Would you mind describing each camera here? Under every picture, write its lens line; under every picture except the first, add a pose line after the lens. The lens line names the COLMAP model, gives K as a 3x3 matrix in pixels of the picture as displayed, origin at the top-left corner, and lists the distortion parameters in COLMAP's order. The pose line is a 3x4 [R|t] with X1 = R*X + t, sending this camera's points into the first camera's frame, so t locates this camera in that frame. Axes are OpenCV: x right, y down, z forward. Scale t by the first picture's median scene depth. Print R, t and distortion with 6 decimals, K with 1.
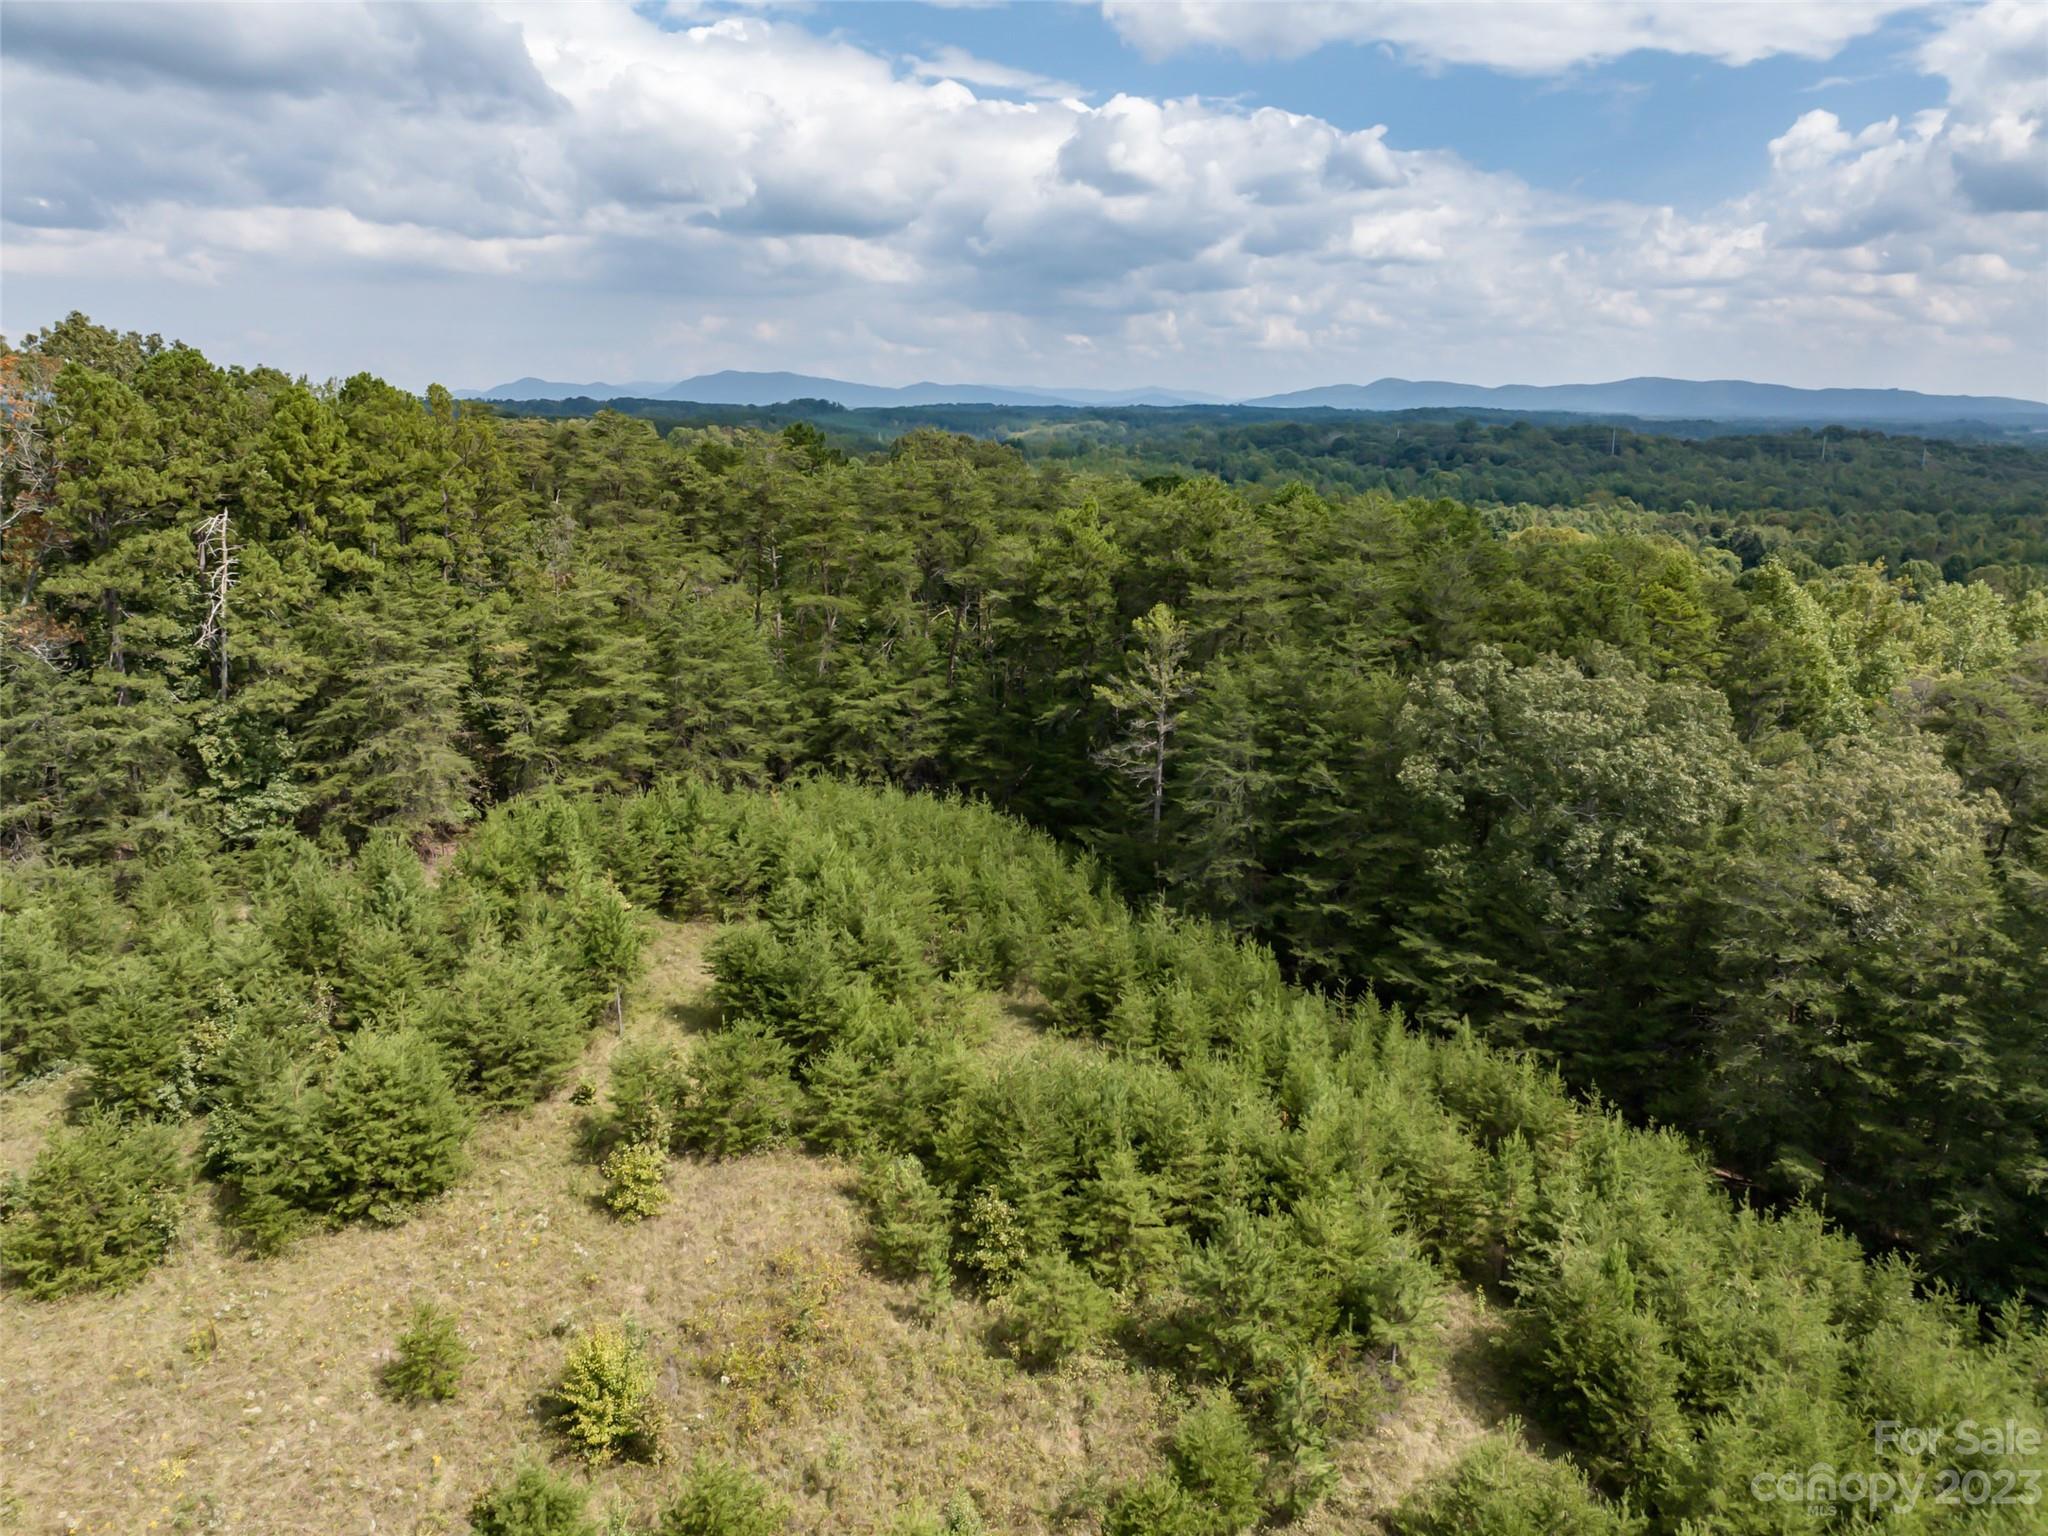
lens RADIAL K [[1460.3, 0, 1023.5], [0, 1460.3, 776.2], [0, 0, 1]] dist [-0.054413, 0.024170]
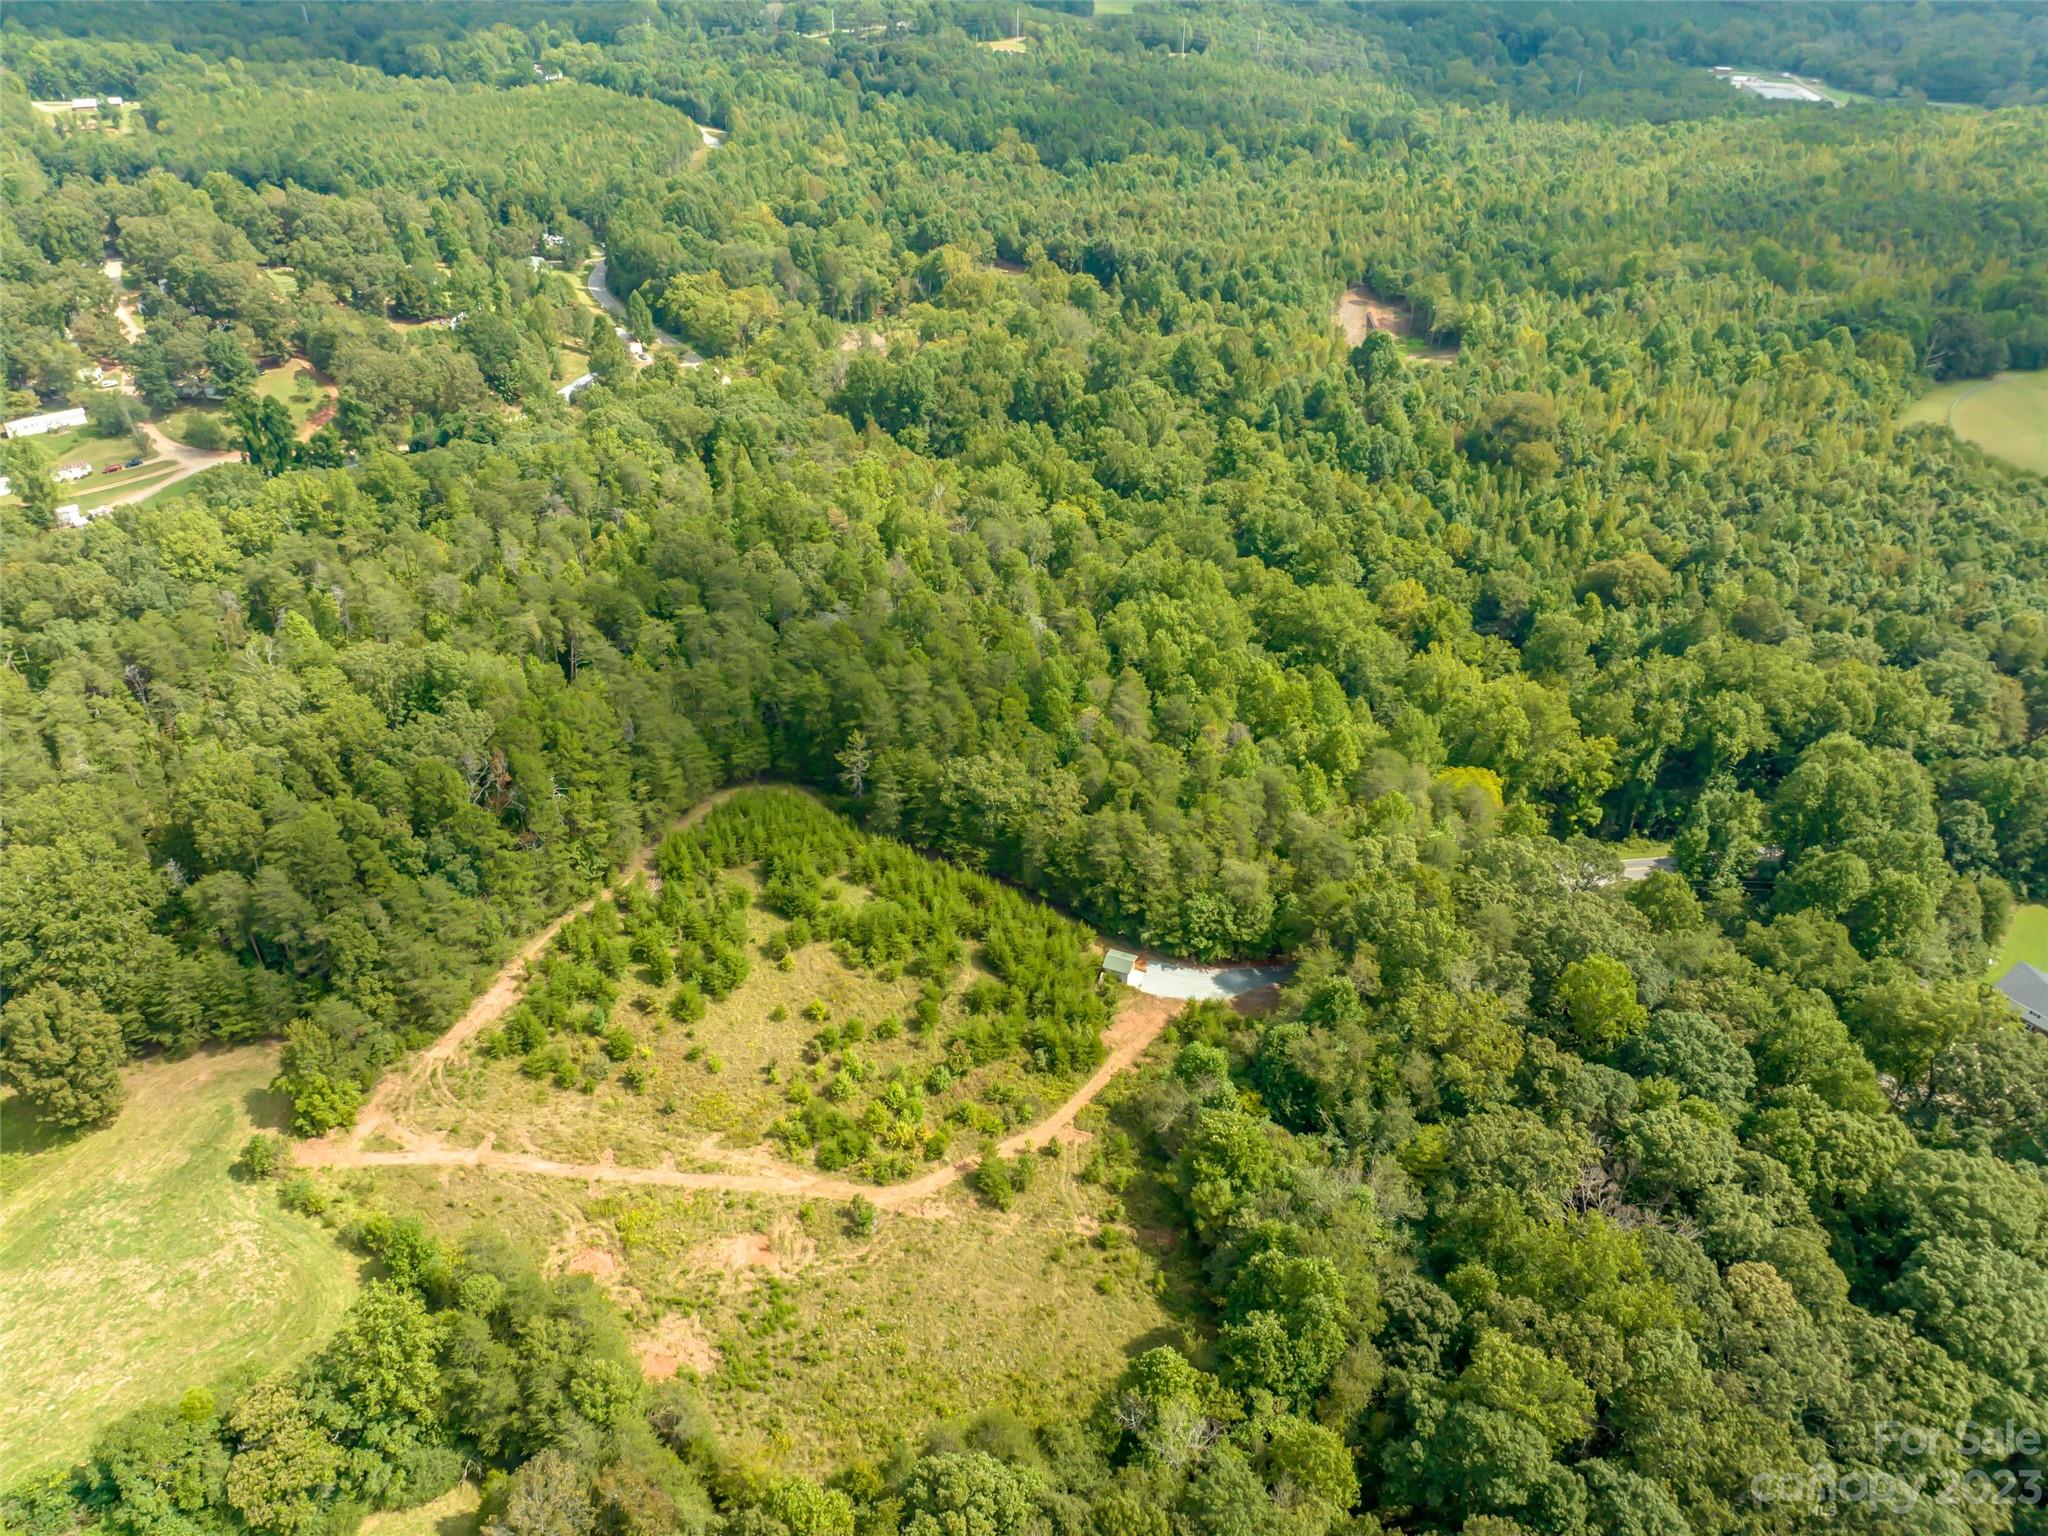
lens RADIAL K [[1399.5, 0, 1018.3], [0, 1399.5, 756.8], [0, 0, 1]] dist [-0.043176, 0.016185]
pose [[0.929660, -0.190571, 0.315300, -0.770578], [0.066642, 0.928691, 0.364816, -1.639725], [-0.362340, -0.318143, 0.876068, -2.511384]]
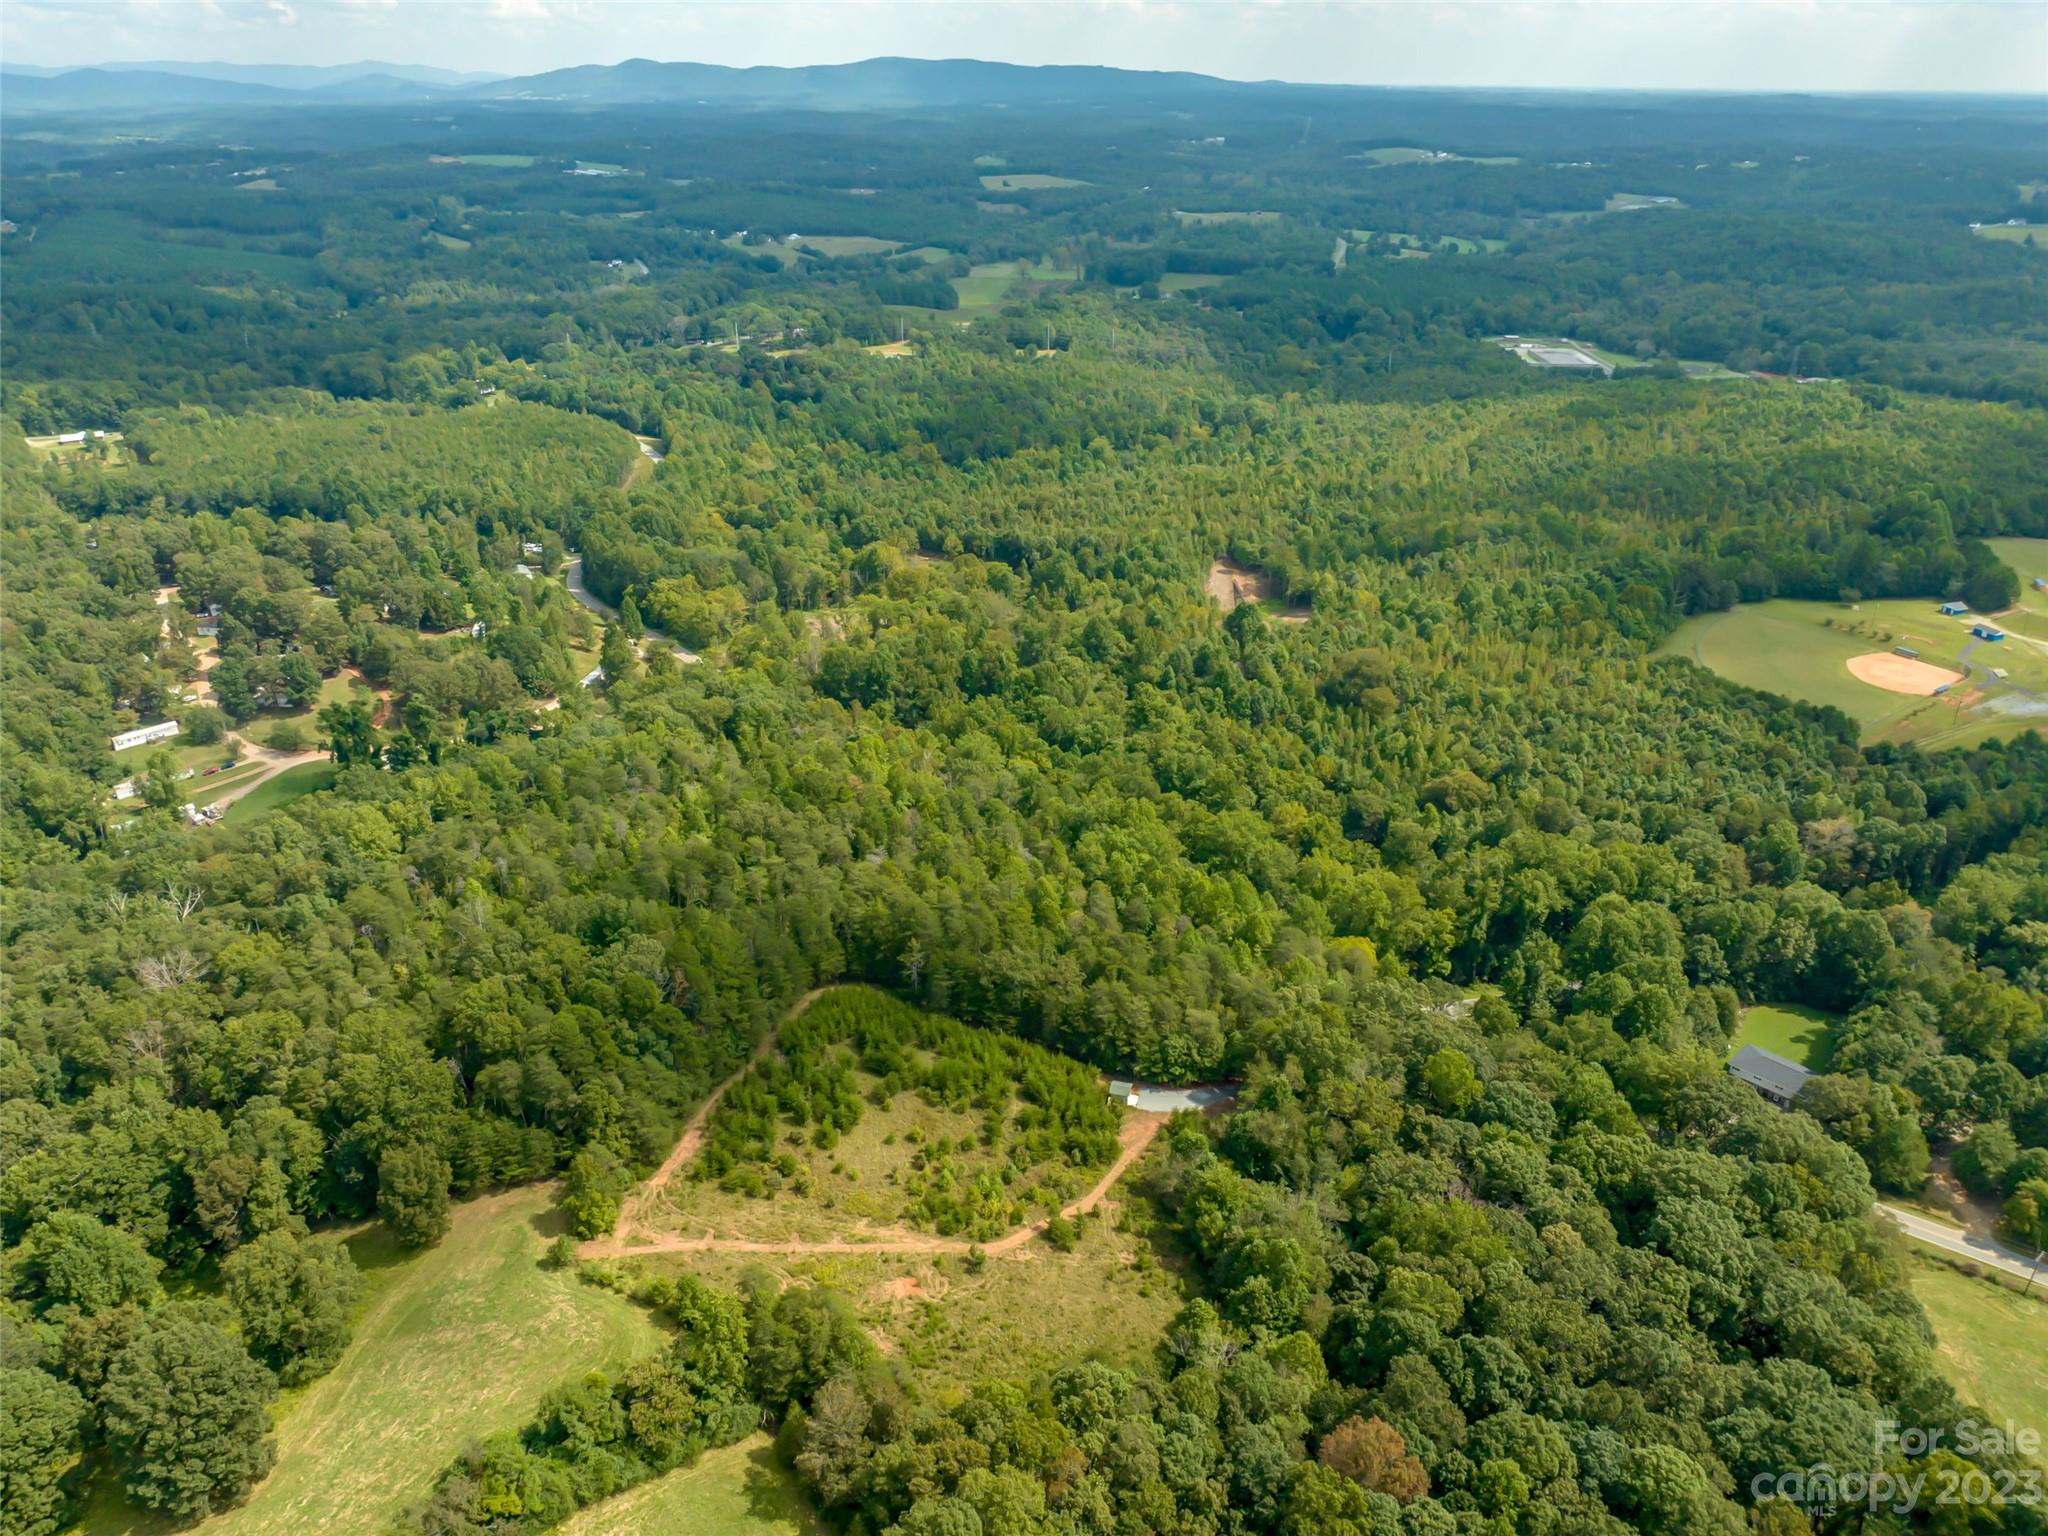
lens RADIAL K [[1437.7, 0, 1015.2], [0, 1437.7, 765.1], [0, 0, 1]] dist [-0.023048, -0.009519]
pose [[0.886122, -0.191853, 0.421877, -1.917513], [0.104327, 0.969504, 0.221762, -2.201763], [-0.451557, -0.152495, 0.879114, -3.987917]]
